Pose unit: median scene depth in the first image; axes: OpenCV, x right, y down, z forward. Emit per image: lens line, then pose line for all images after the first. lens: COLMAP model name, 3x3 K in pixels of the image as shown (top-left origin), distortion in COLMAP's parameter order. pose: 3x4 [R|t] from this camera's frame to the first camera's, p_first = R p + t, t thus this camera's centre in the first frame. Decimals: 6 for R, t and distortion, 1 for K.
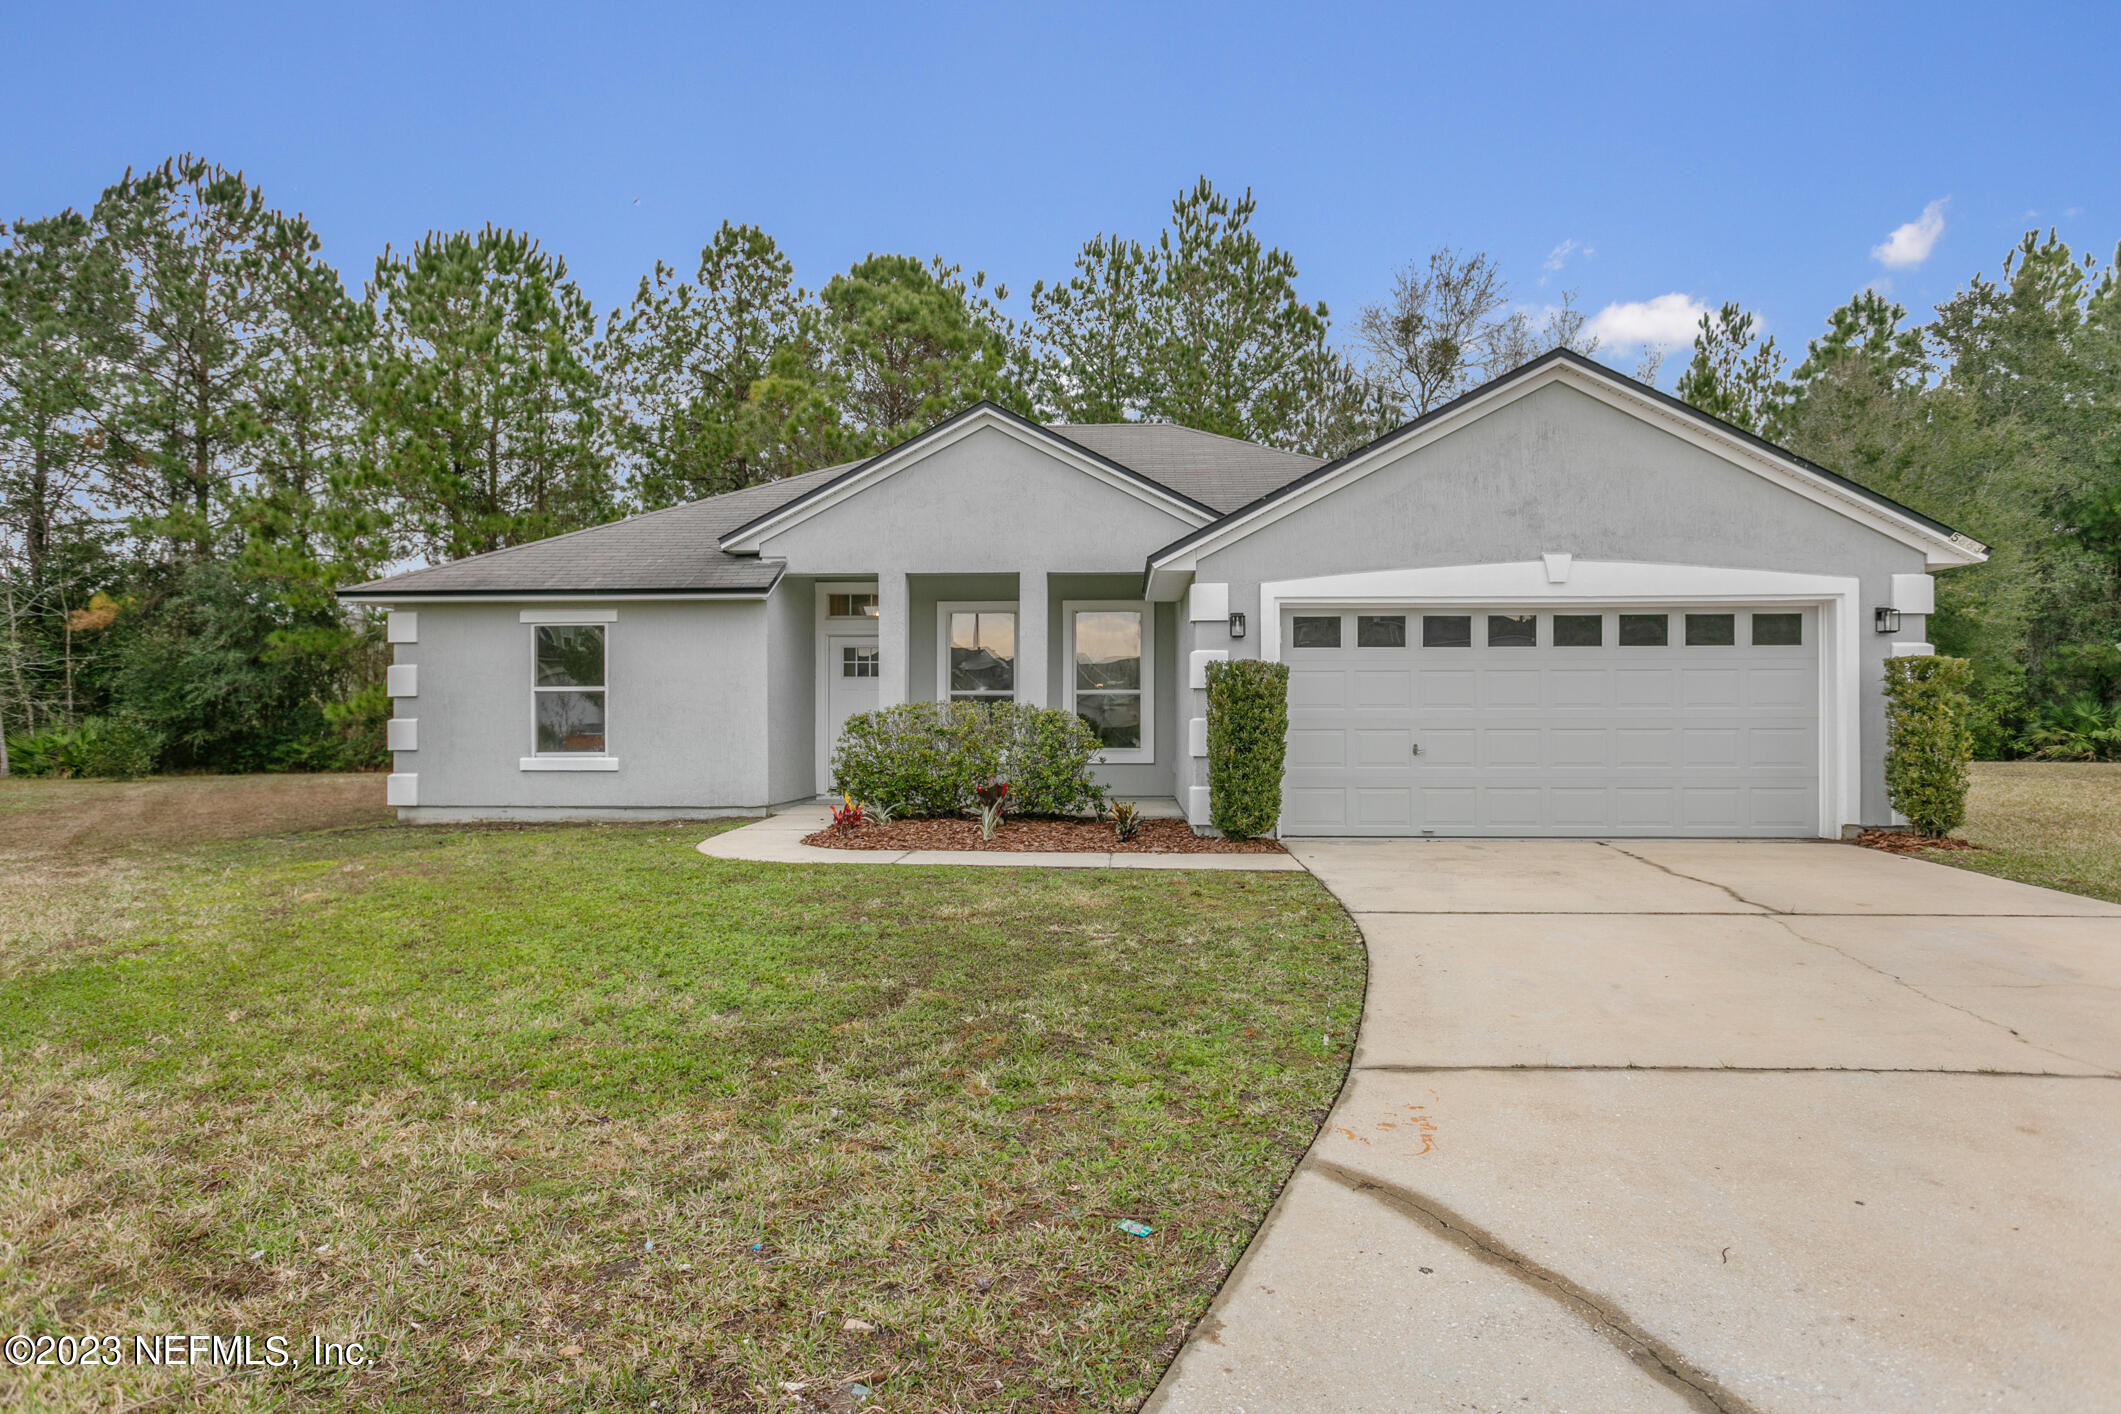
lens RADIAL K [[1258.3, 0, 1059.3], [0, 1258.3, 689.4], [0, 0, 1]] dist [-0.002150, 0.001430]
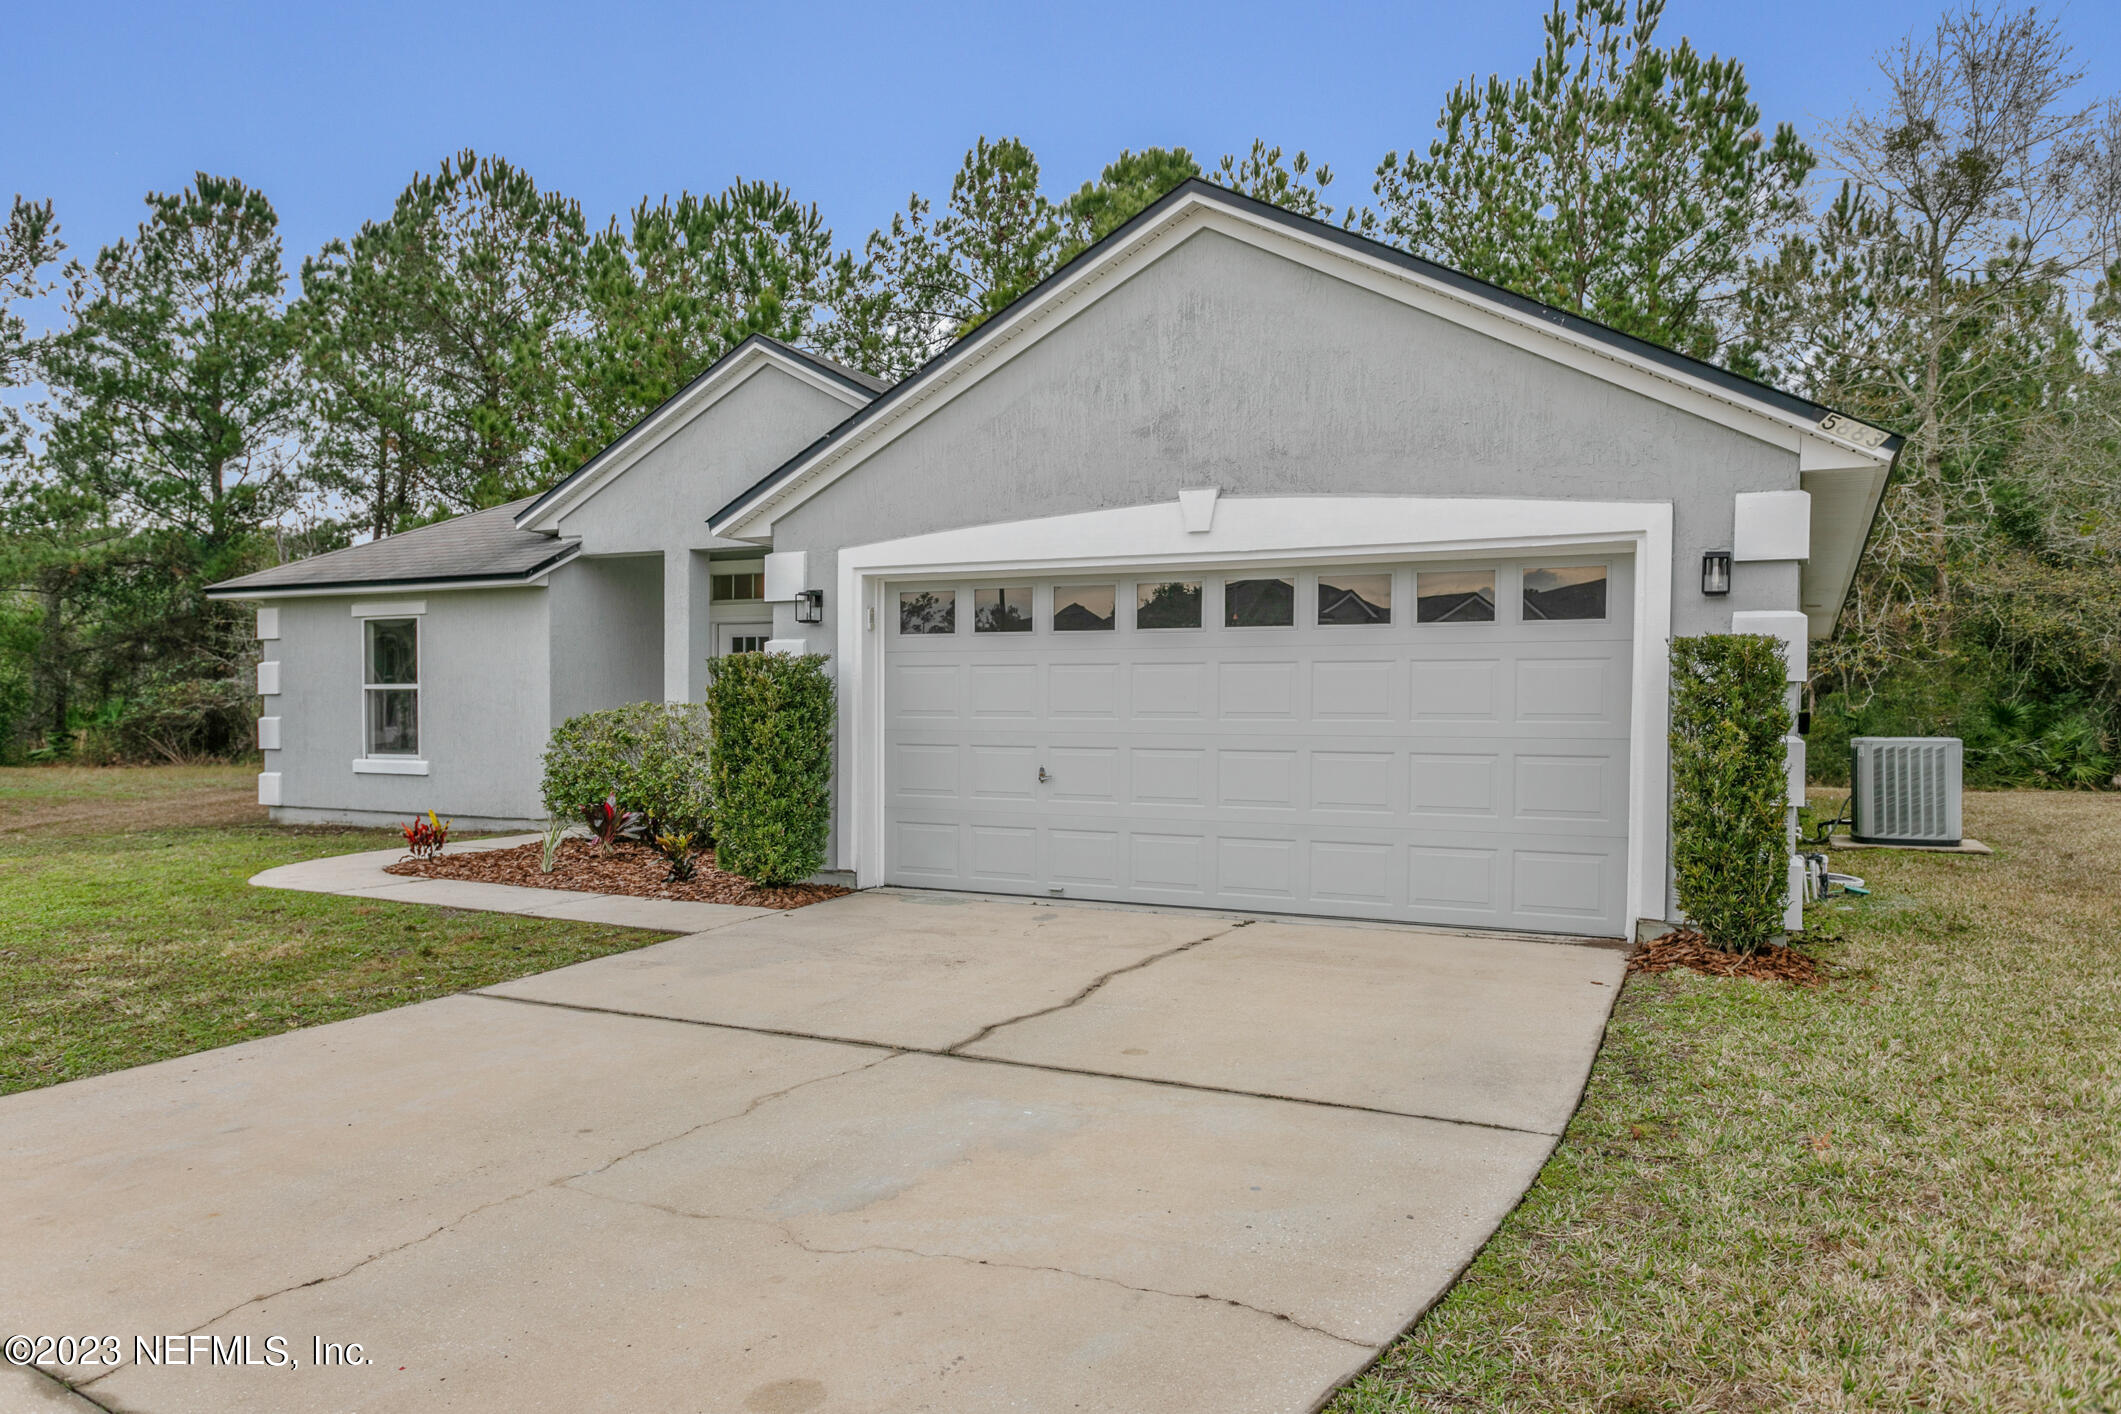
lens RADIAL K [[1481.5, 0, 1060.7], [0, 1481.5, 721.7], [0, 0, 1]] dist [0.012149, 0.006233]
pose [[0.914894, 0.009639, -0.403580, 0.631412], [0.003710, 0.999472, 0.032282, -0.009506], [0.403678, -0.031031, 0.914375, 0.236716]]
